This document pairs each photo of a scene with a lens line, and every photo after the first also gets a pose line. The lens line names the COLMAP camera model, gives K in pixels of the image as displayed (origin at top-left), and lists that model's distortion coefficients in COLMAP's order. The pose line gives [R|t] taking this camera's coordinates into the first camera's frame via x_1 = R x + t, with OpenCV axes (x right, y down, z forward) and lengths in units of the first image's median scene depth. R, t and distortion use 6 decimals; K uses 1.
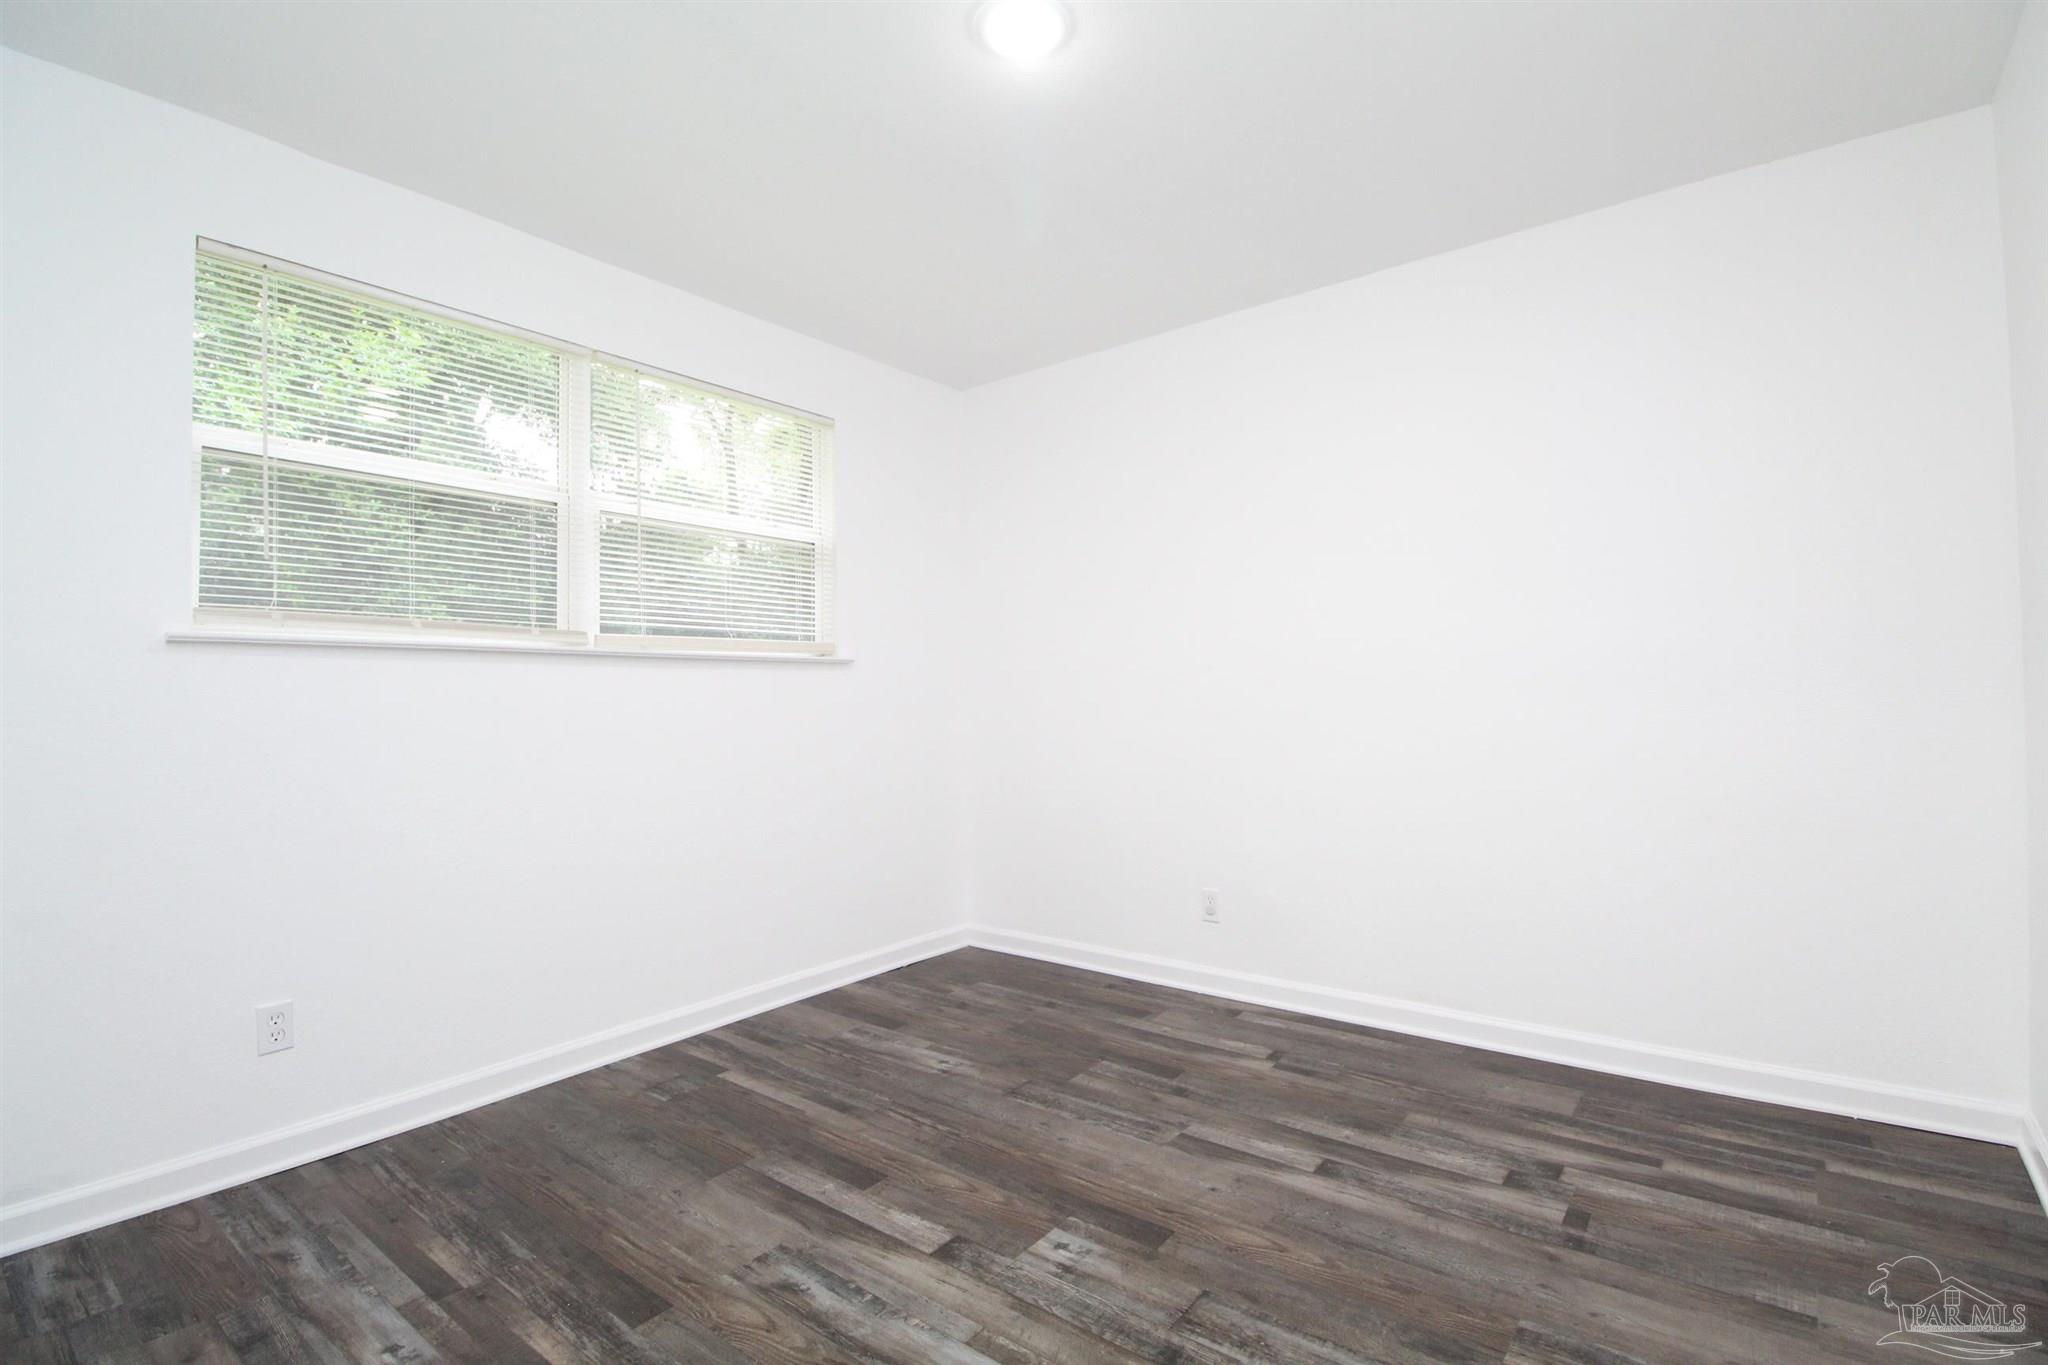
lens RADIAL K [[955.6, 0, 1047.6], [0, 955.6, 677.6], [0, 0, 1]] dist [0.000165, -0.013135]
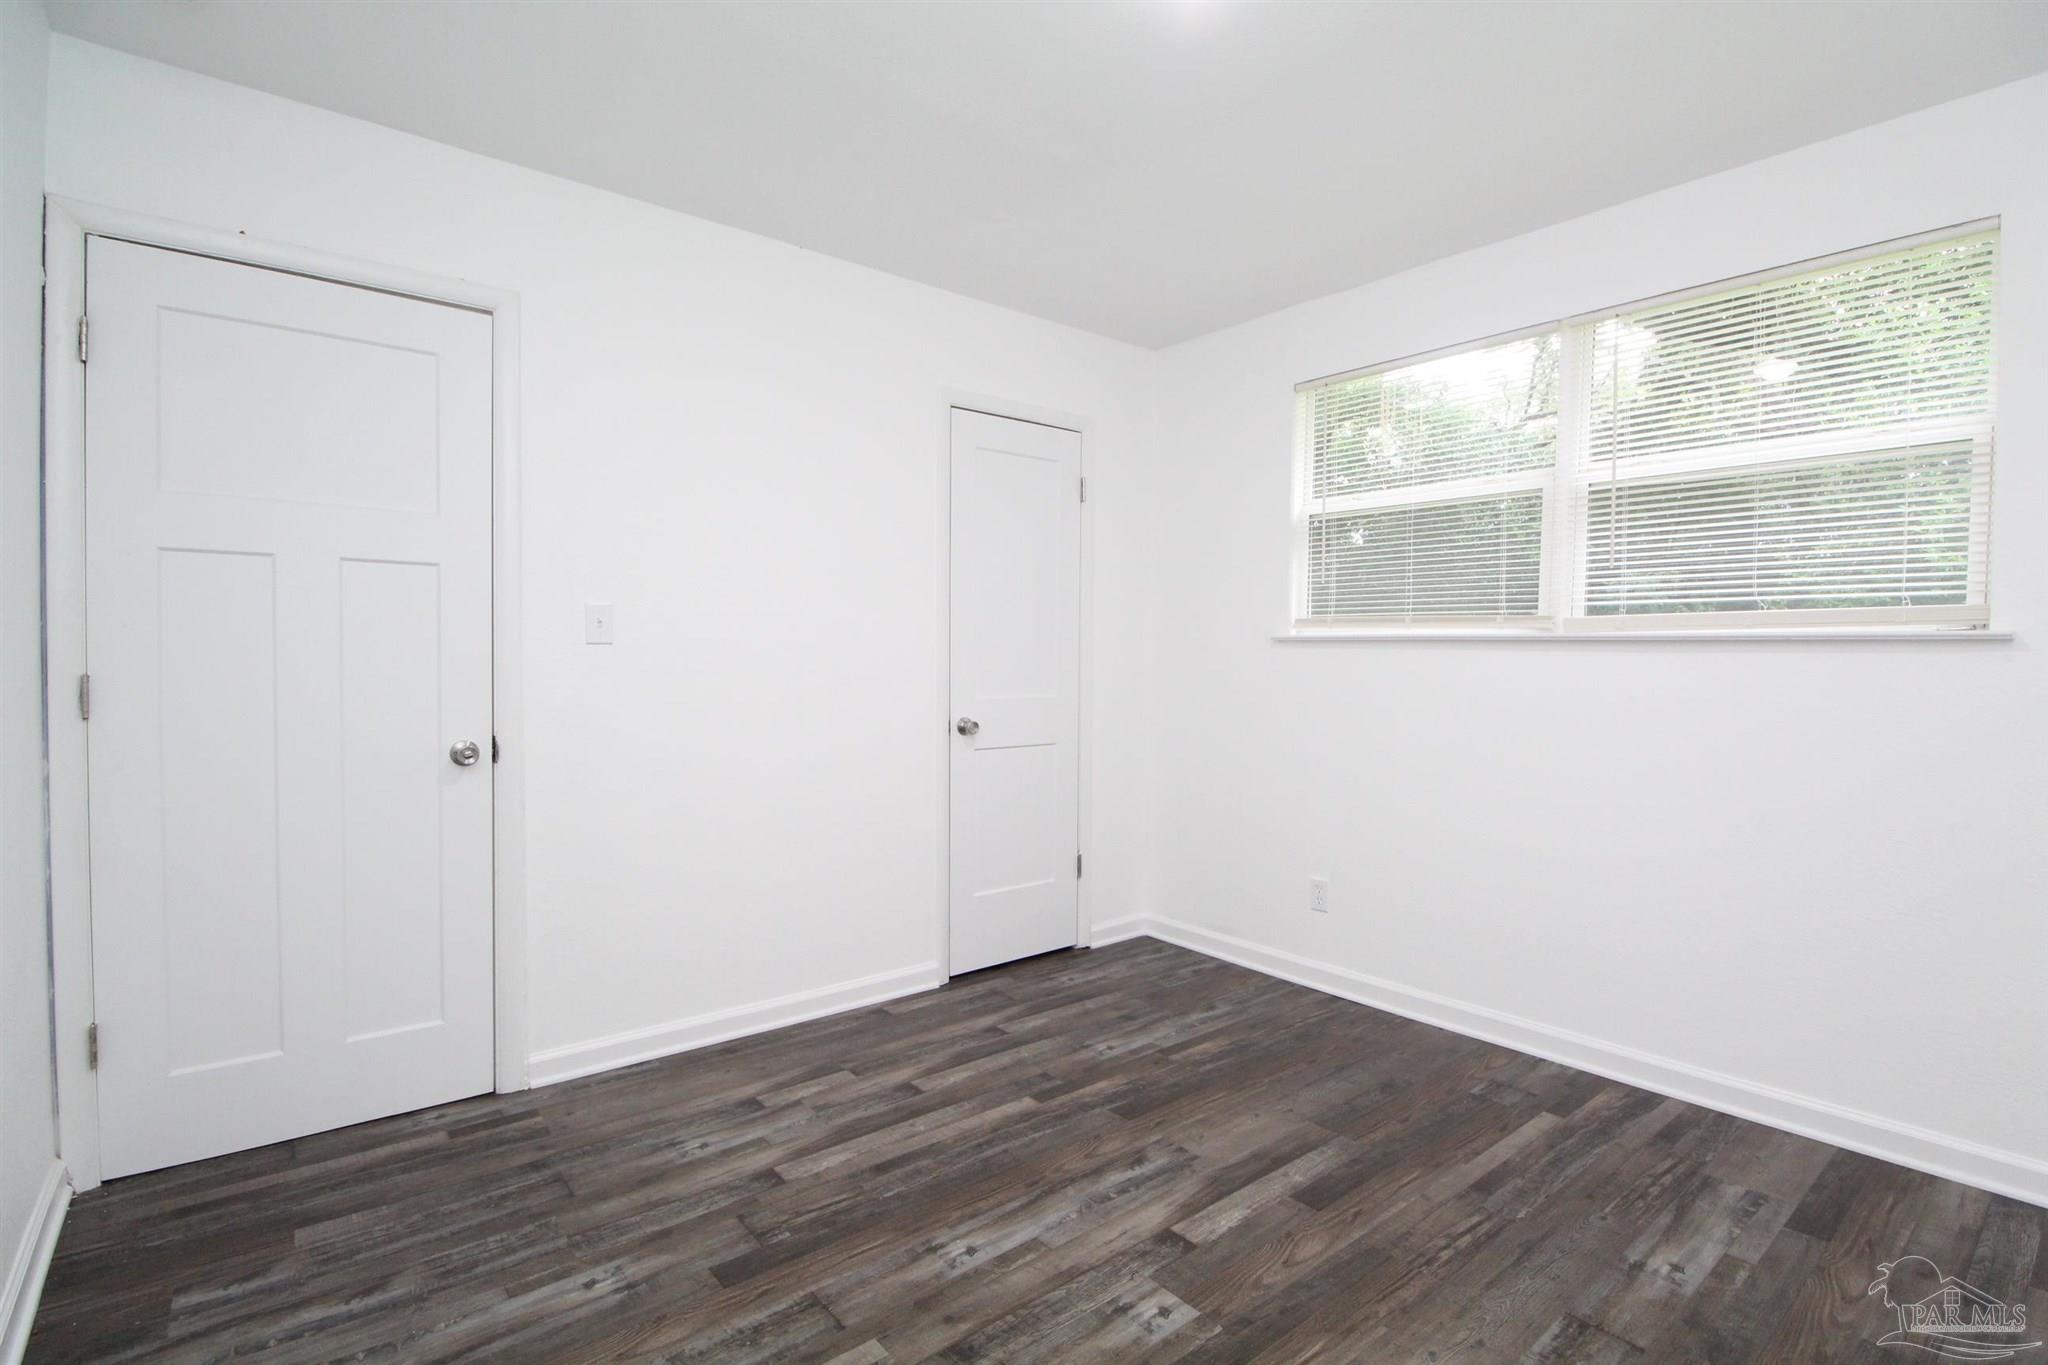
lens RADIAL K [[955.6, 0, 1047.6], [0, 955.6, 677.6], [0, 0, 1]] dist [0.000165, -0.013135]
pose [[-0.223018, 0.032664, -0.974267, 0.693787], [0.012283, 0.999453, 0.030697, -0.025709], [0.974737, -0.005121, -0.223297, 0.847679]]
